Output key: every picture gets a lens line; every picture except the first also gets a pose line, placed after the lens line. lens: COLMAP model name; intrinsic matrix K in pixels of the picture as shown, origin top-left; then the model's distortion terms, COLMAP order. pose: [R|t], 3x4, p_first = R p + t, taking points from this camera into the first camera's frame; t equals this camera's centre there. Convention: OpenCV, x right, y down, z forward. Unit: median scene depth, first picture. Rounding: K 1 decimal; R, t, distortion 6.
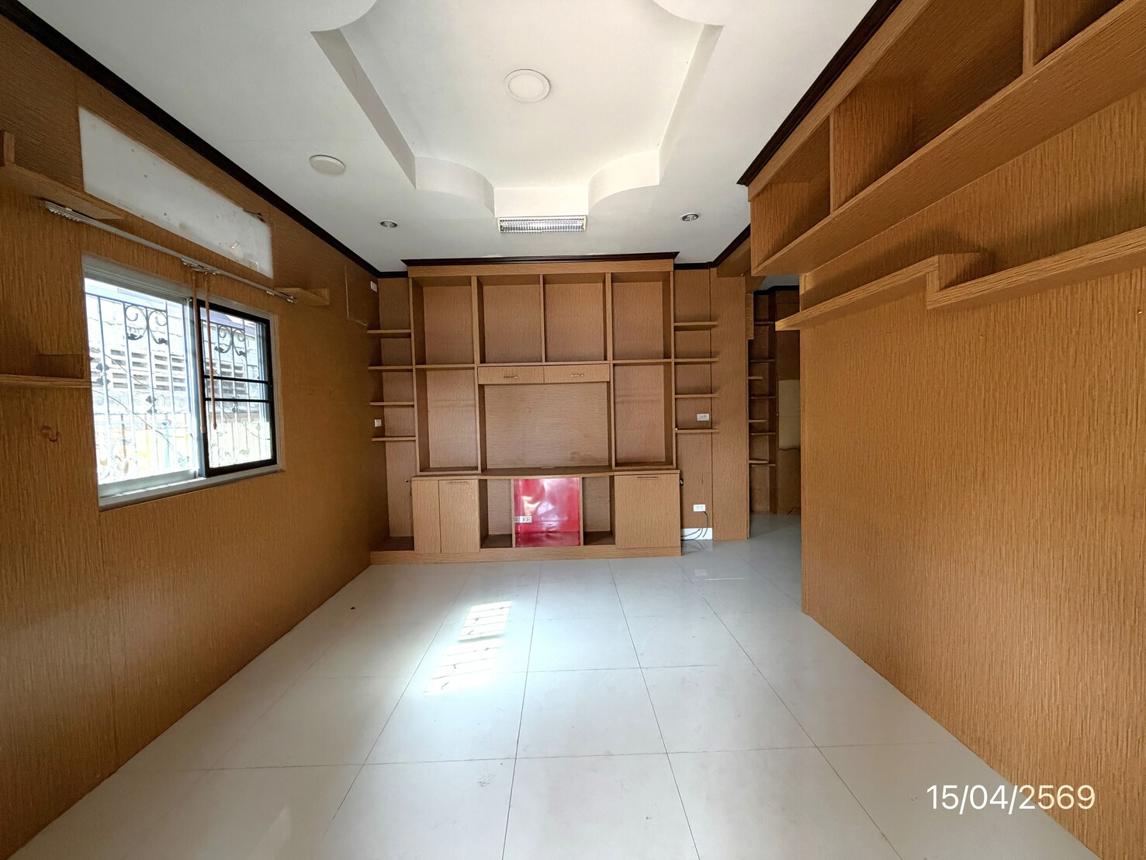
lens RADIAL K [[453.0, 0, 572.7], [0, 453.0, 426.6], [0, 0, 1]] dist [0.000013, 0.000159]
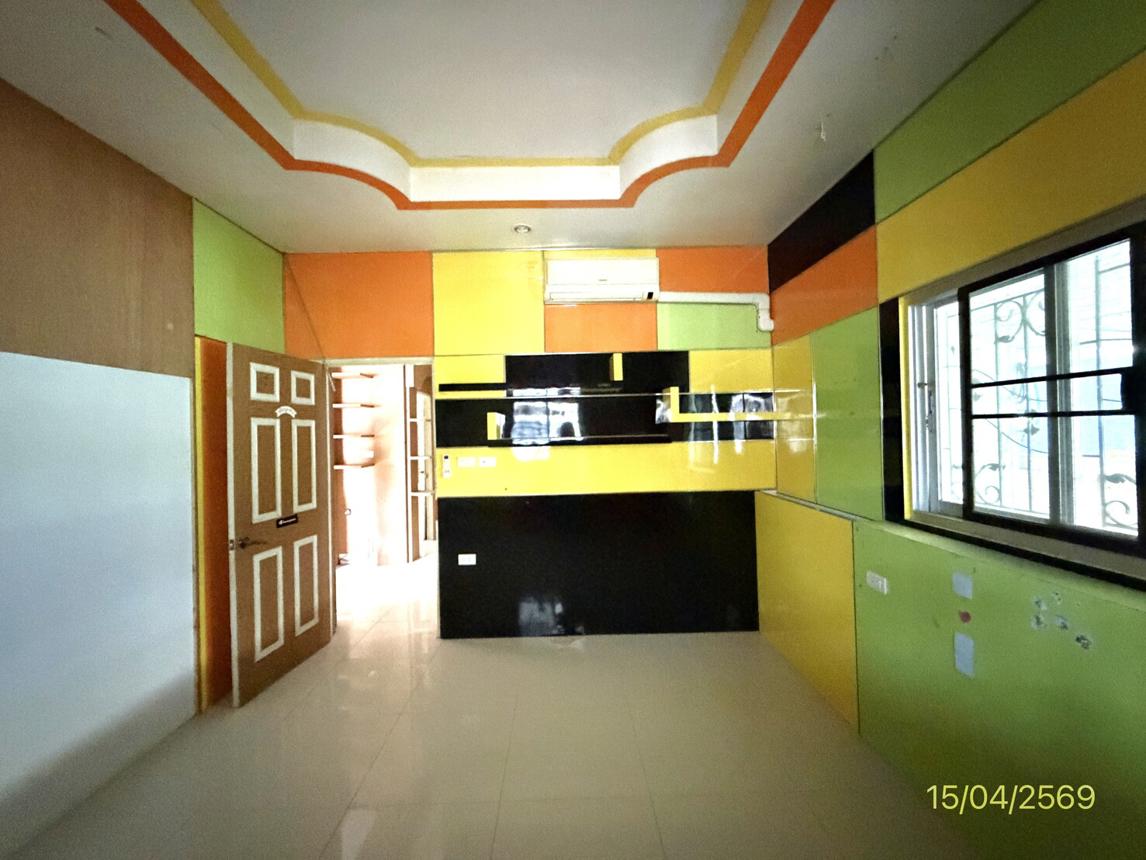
lens RADIAL K [[453.0, 0, 573.1], [0, 453.0, 427.2], [0, 0, 1]] dist [0.000013, 0.000159]
pose [[-0.998760, 0.048523, -0.011155, -0.118616], [0.047960, 0.997783, 0.046142, -0.104969], [0.013369, 0.045549, -0.998873, 1.811049]]
